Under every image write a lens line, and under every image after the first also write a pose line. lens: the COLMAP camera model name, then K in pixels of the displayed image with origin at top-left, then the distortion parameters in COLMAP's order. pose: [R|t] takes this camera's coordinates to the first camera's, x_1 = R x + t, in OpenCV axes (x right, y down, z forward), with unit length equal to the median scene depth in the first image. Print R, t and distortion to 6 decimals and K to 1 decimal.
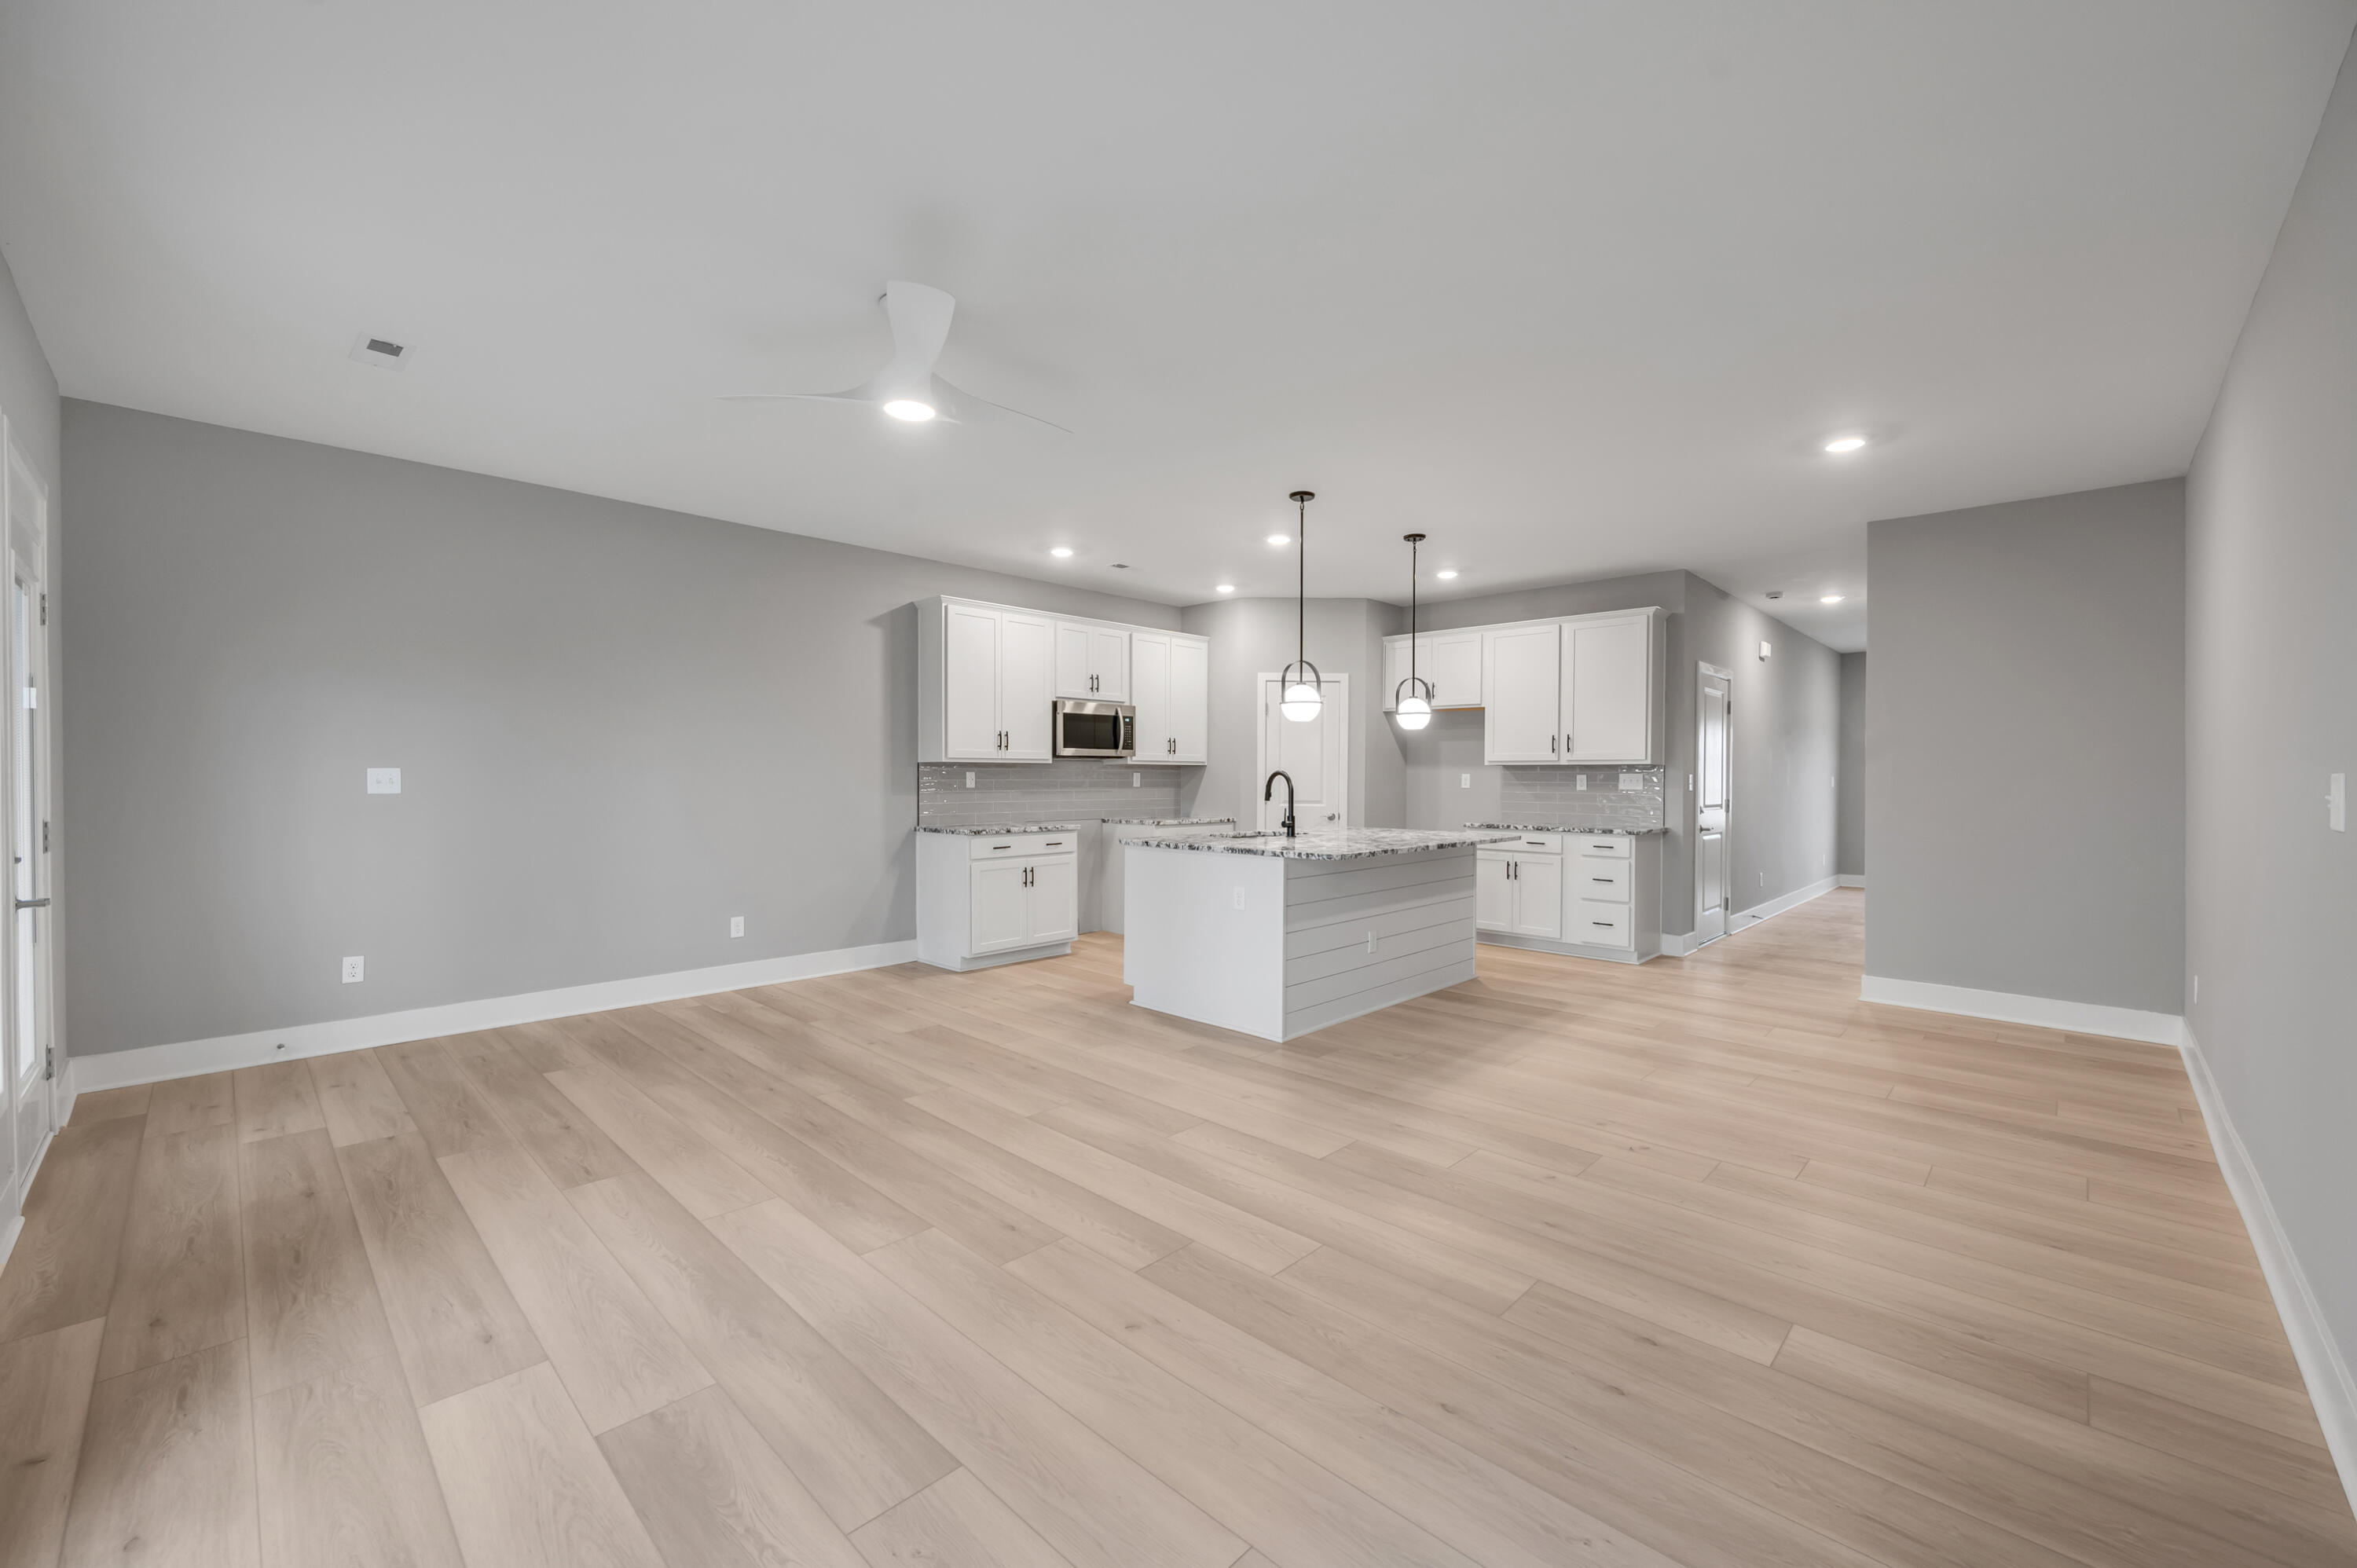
lens RADIAL K [[936.9, 0, 1175.3], [0, 936.9, 793.9], [0, 0, 1]] dist [-0.000425, -0.000080]
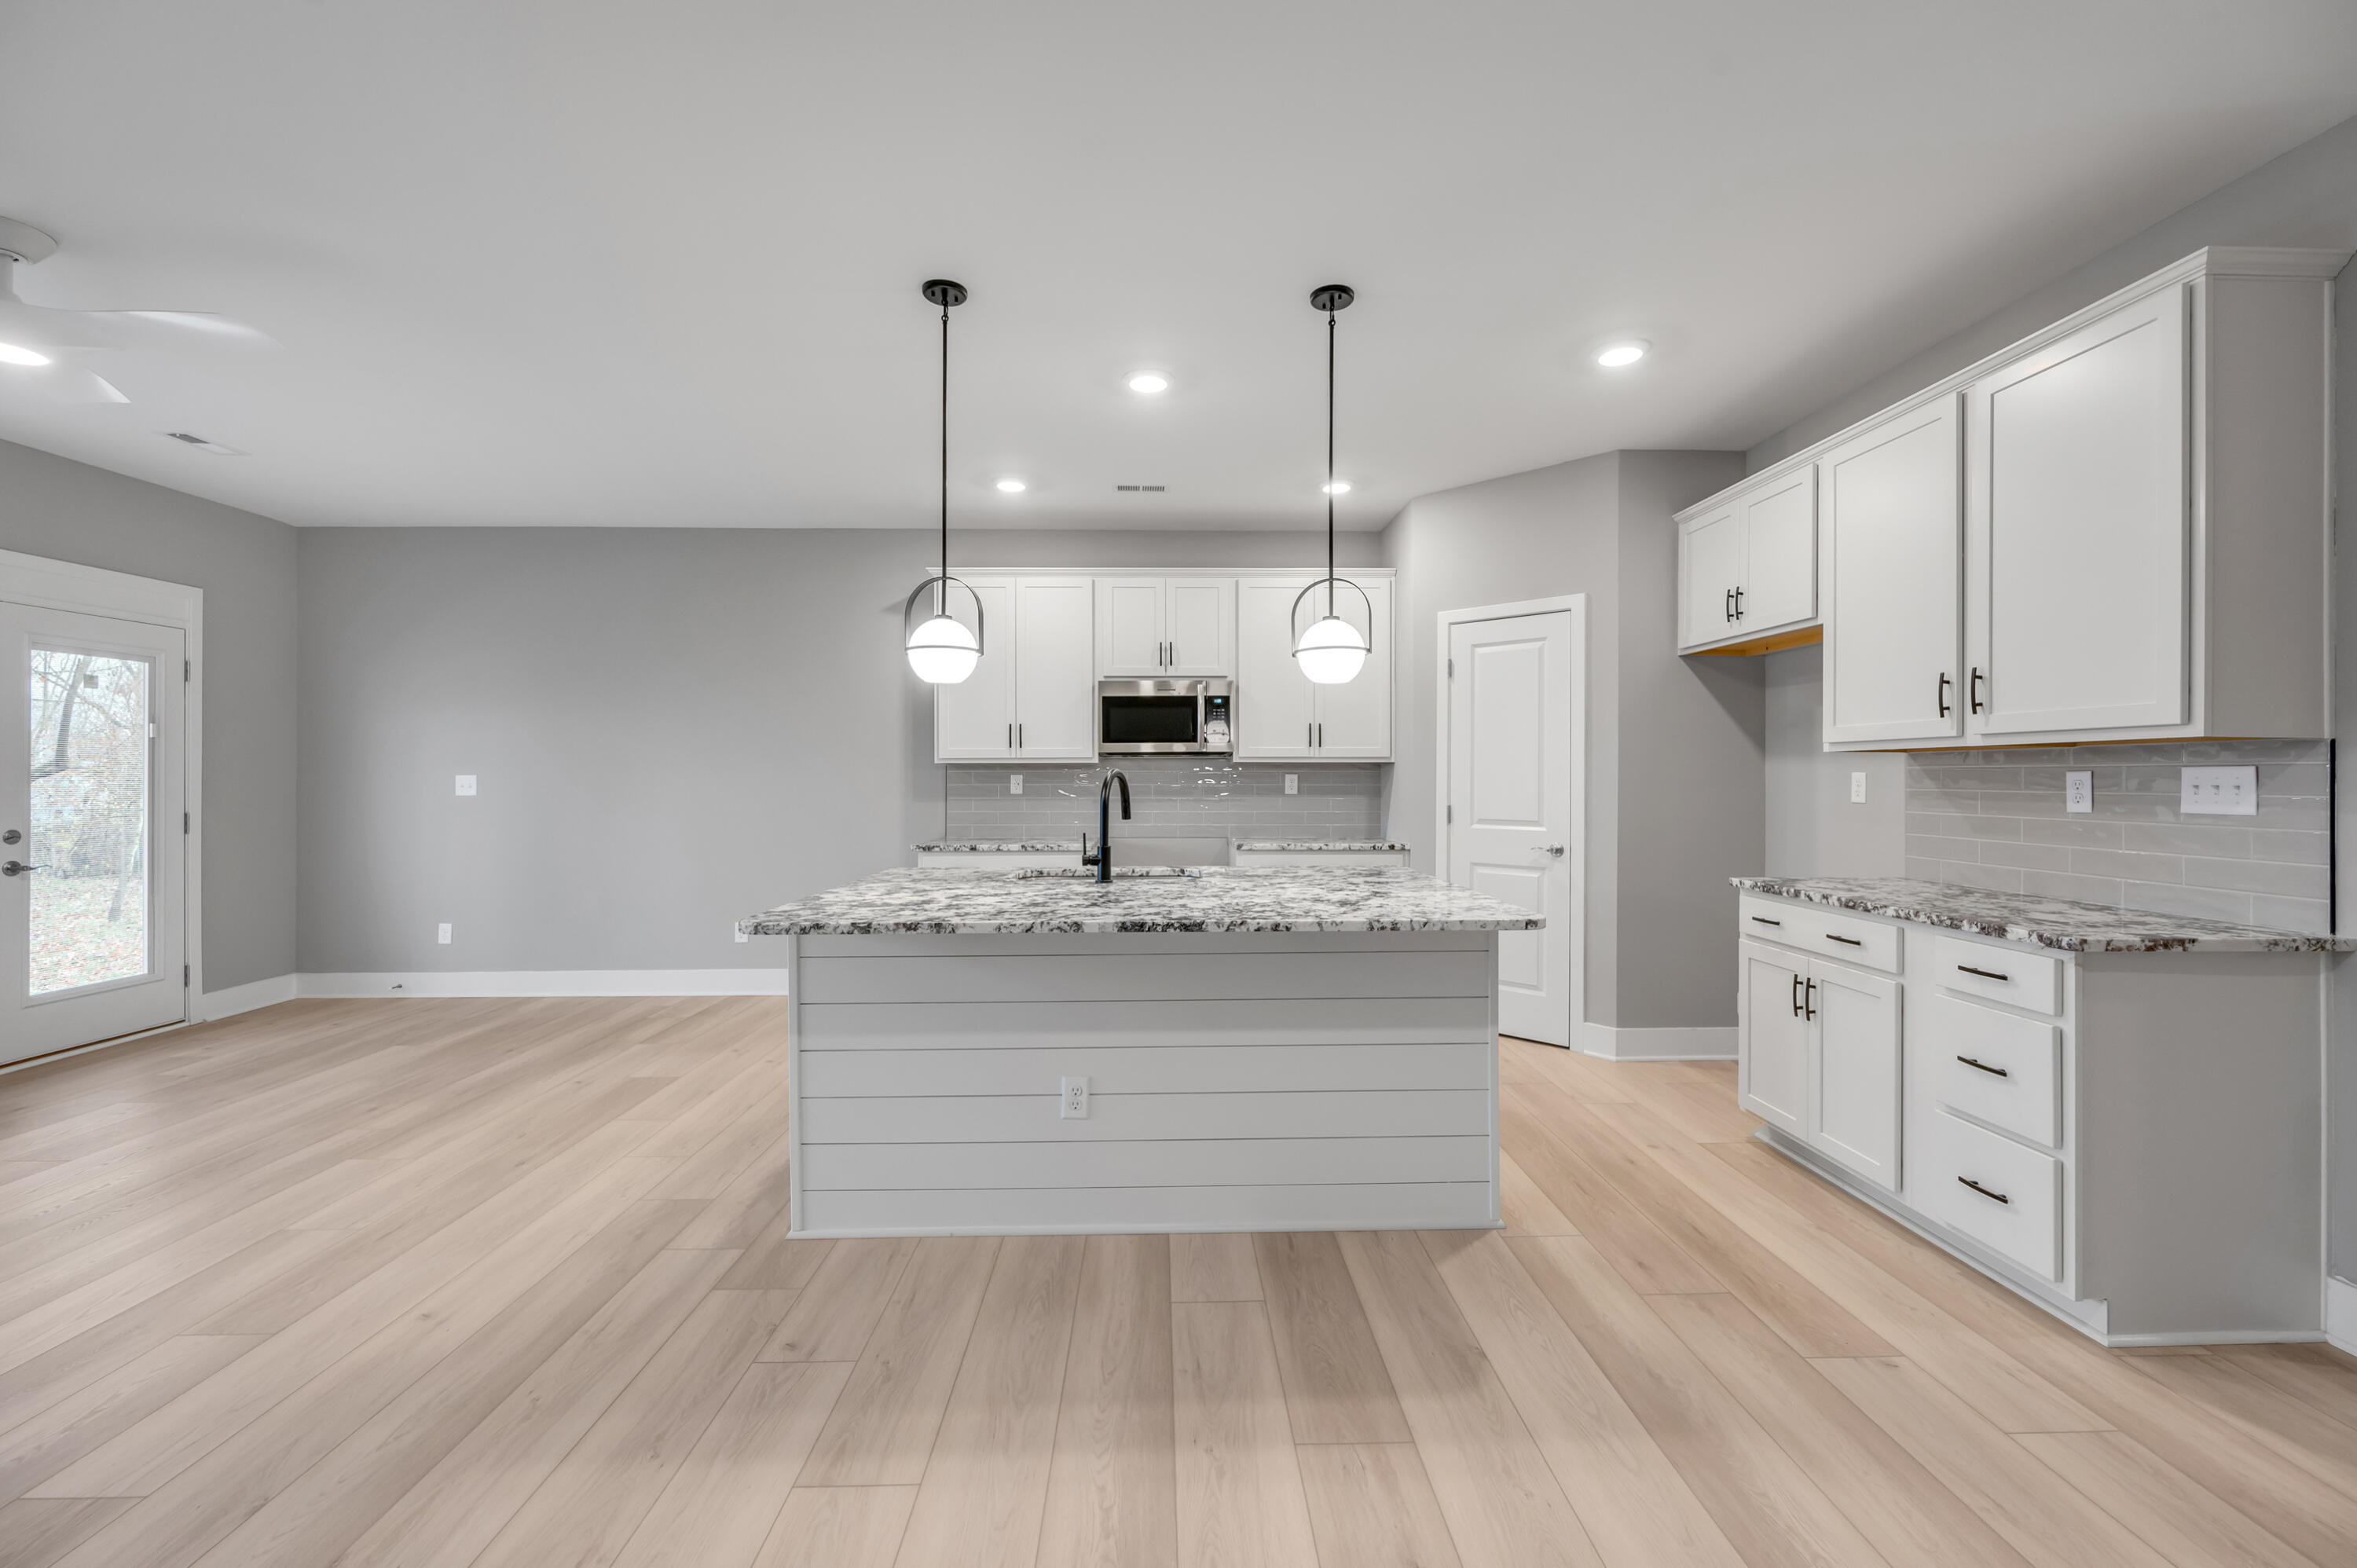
lens RADIAL K [[942.3, 0, 1178.8], [0, 942.3, 779.0], [0, 0, 1]] dist [-0.002365, -0.000186]
pose [[0.713185, -0.003862, -0.700966, 0.489901], [-0.010354, 0.999818, -0.016042, -0.008377], [0.700900, 0.018699, 0.713015, 0.527532]]
